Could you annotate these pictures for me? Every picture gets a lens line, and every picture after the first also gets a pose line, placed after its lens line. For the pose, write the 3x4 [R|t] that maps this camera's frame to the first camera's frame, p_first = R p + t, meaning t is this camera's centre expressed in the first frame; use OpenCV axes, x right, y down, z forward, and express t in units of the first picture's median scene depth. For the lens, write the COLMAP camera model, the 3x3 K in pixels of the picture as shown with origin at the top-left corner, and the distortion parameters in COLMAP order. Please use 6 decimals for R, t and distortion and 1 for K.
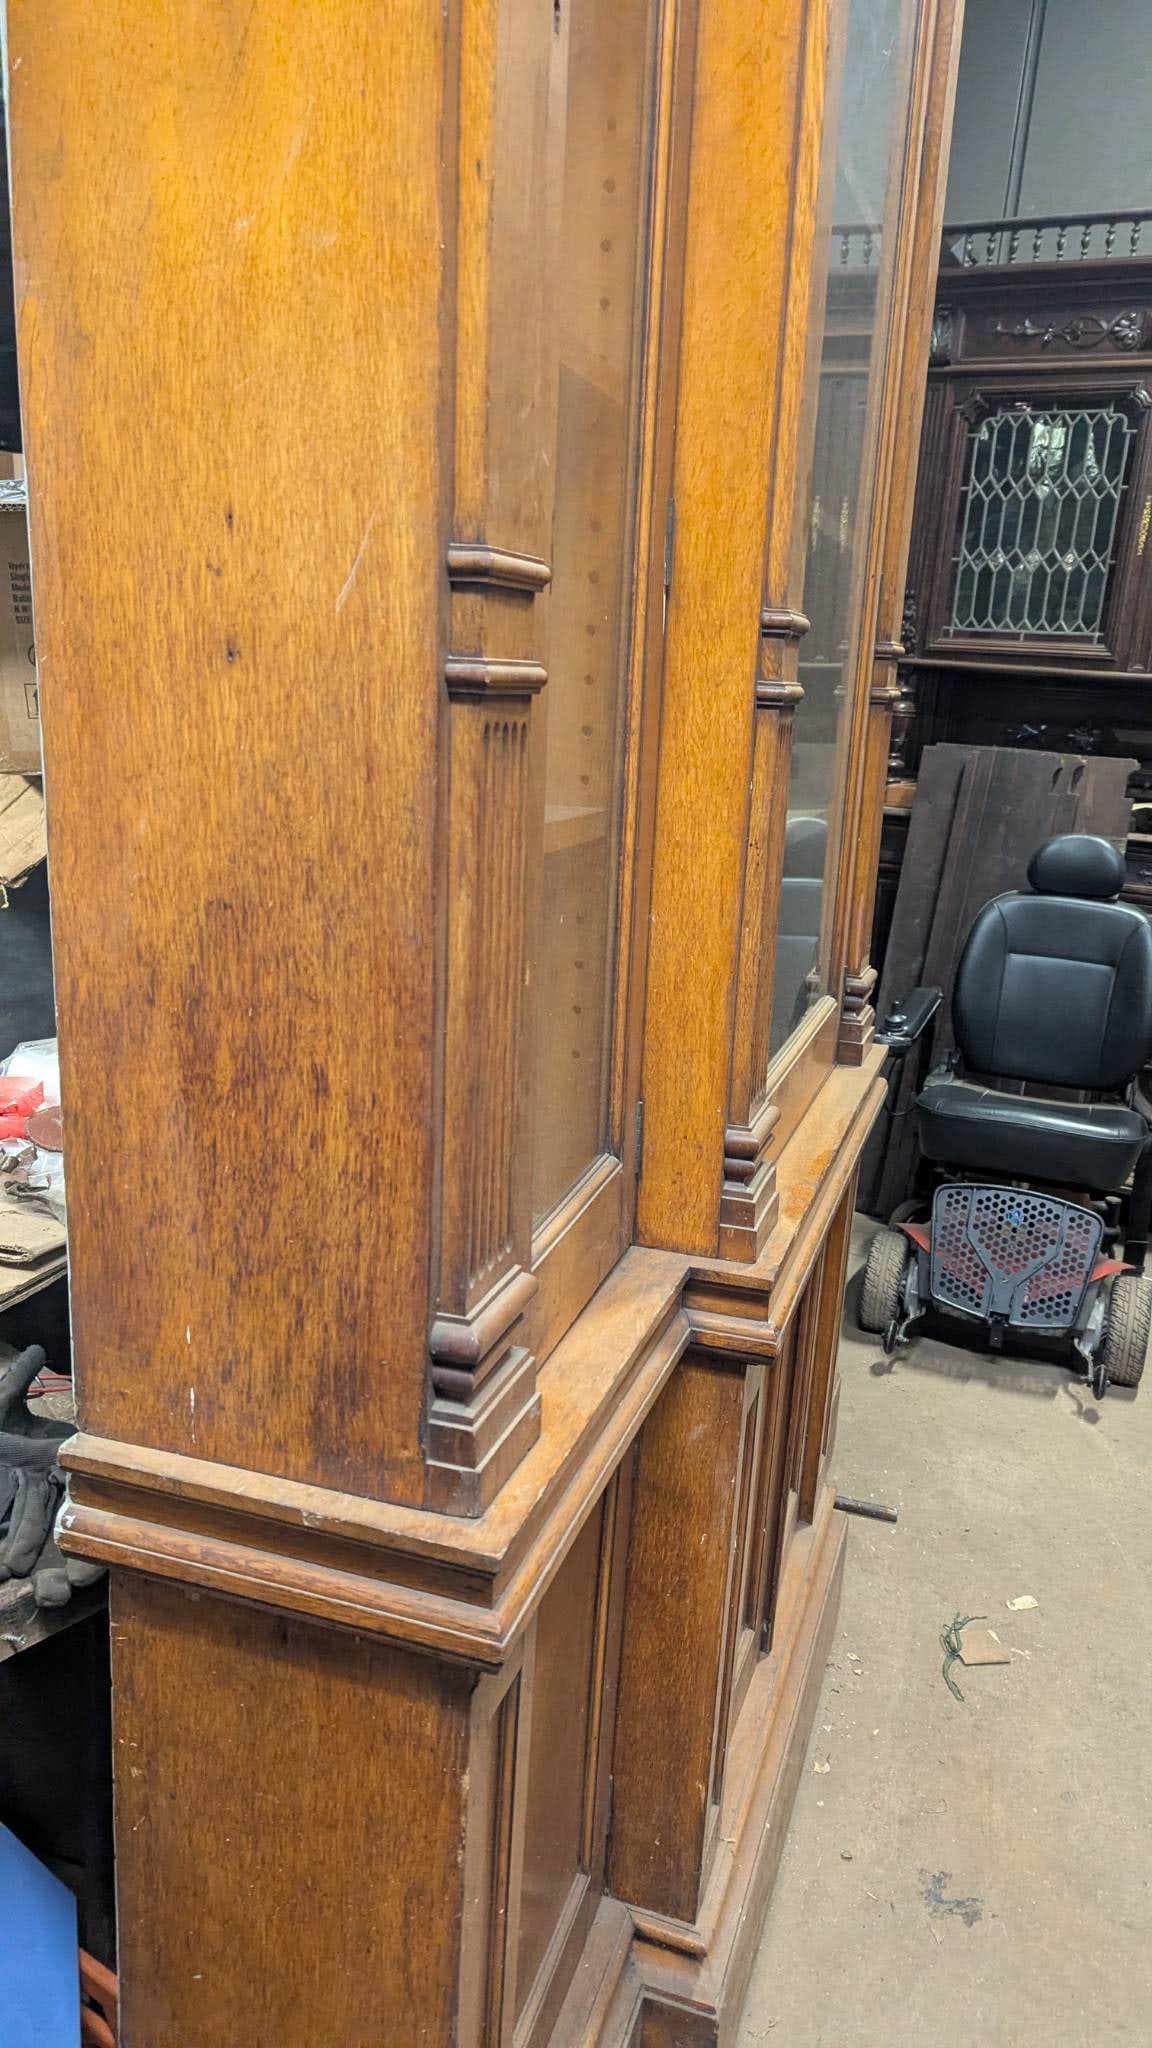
lens RADIAL K [[1460.3, 0, 576.0], [0, 1460.3, 1024.0], [0, 0, 1]] dist [0.070841, -0.070921]
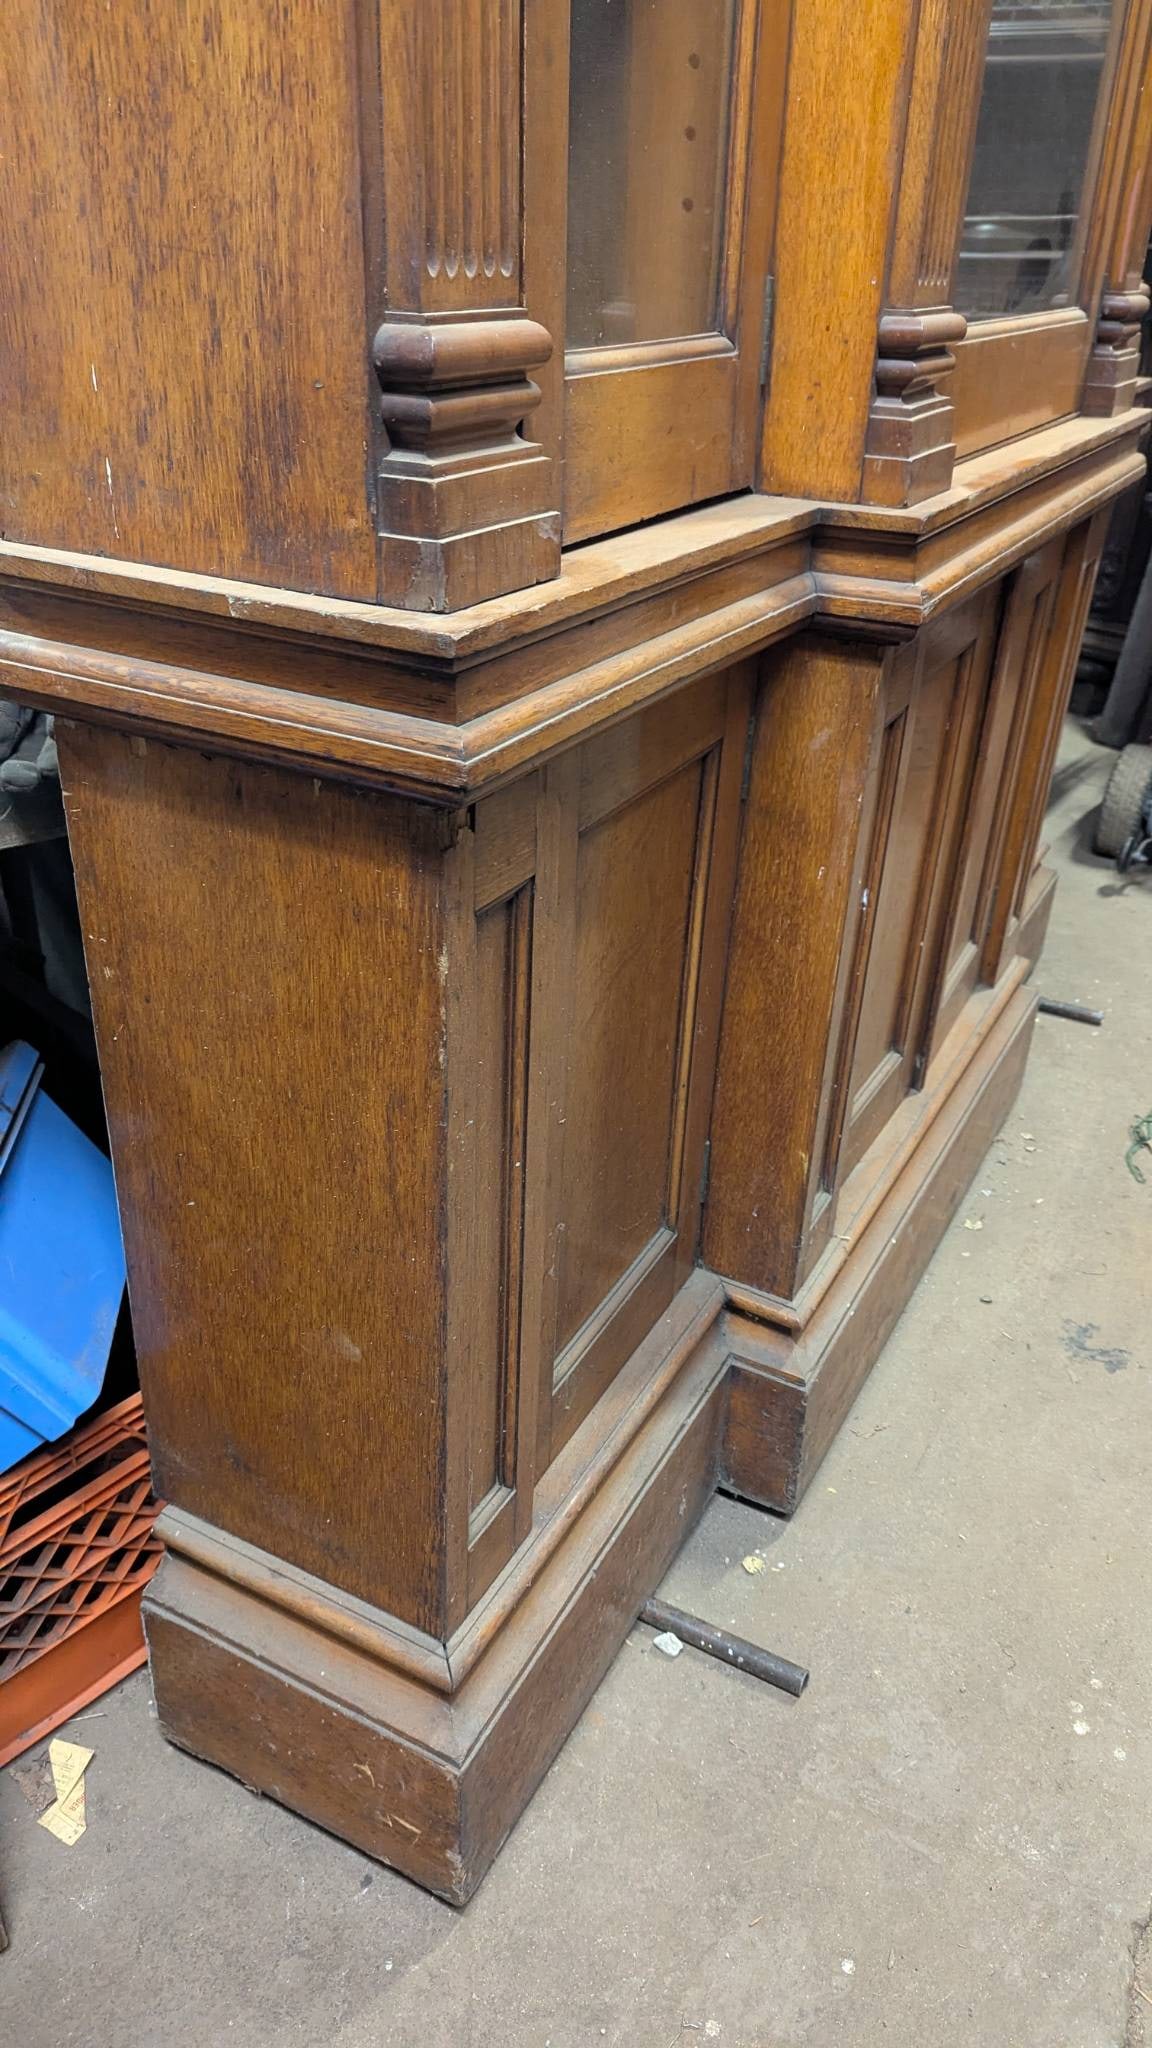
lens RADIAL K [[1476.6, 0, 611.2], [0, 1476.6, 1018.4], [0, 0, 1]] dist [0.082259, -0.103638]
pose [[0.987215, 0.071166, -0.142626, 0.132271], [-0.034703, 0.969293, 0.243447, 0.317293], [0.155572, -0.235385, 0.959370, 0.197942]]
